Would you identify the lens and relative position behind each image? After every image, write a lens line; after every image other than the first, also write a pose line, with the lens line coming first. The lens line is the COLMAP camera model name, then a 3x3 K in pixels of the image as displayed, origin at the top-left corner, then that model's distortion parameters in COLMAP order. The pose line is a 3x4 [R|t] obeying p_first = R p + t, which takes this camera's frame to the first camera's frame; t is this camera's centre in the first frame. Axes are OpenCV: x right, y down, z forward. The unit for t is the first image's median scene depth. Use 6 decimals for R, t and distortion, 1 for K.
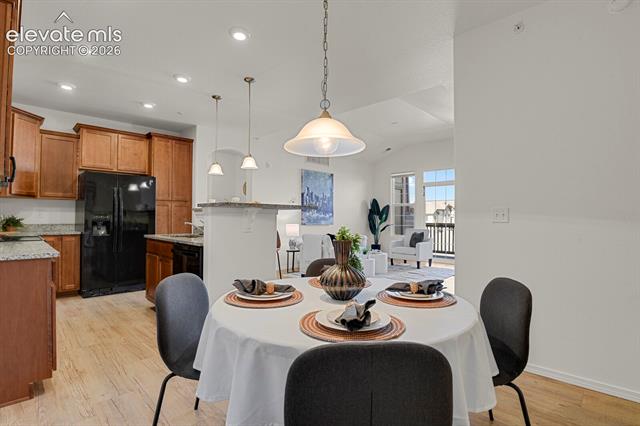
lens RADIAL K [[311.8, 0, 323.9], [0, 311.8, 213.9], [0, 0, 1]] dist [-0.026611, -0.002335]
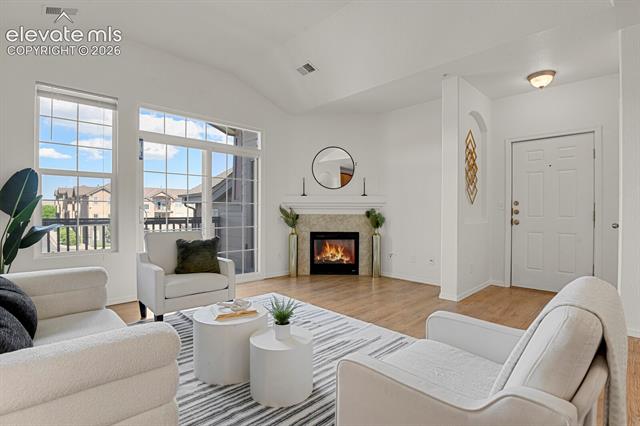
lens RADIAL K [[311.8, 0, 323.9], [0, 311.8, 213.9], [0, 0, 1]] dist [-0.026611, -0.002335]
pose [[0.026852, -0.015037, 0.999526, -0.207344], [-0.014252, 0.999779, 0.015423, 0.019654], [-0.999538, -0.014660, 0.026632, 1.141002]]
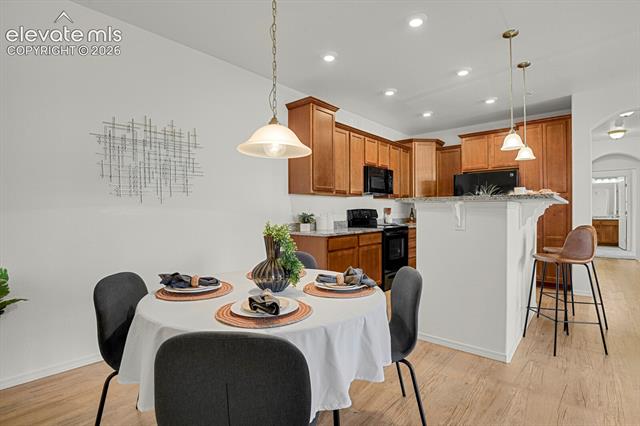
lens RADIAL K [[311.8, 0, 323.9], [0, 311.8, 213.9], [0, 0, 1]] dist [-0.026611, -0.002335]
pose [[0.063938, 0.002409, -0.997951, 0.337067], [0.018652, 0.999820, 0.003609, 0.000655], [0.997780, -0.018845, 0.063881, 0.332365]]
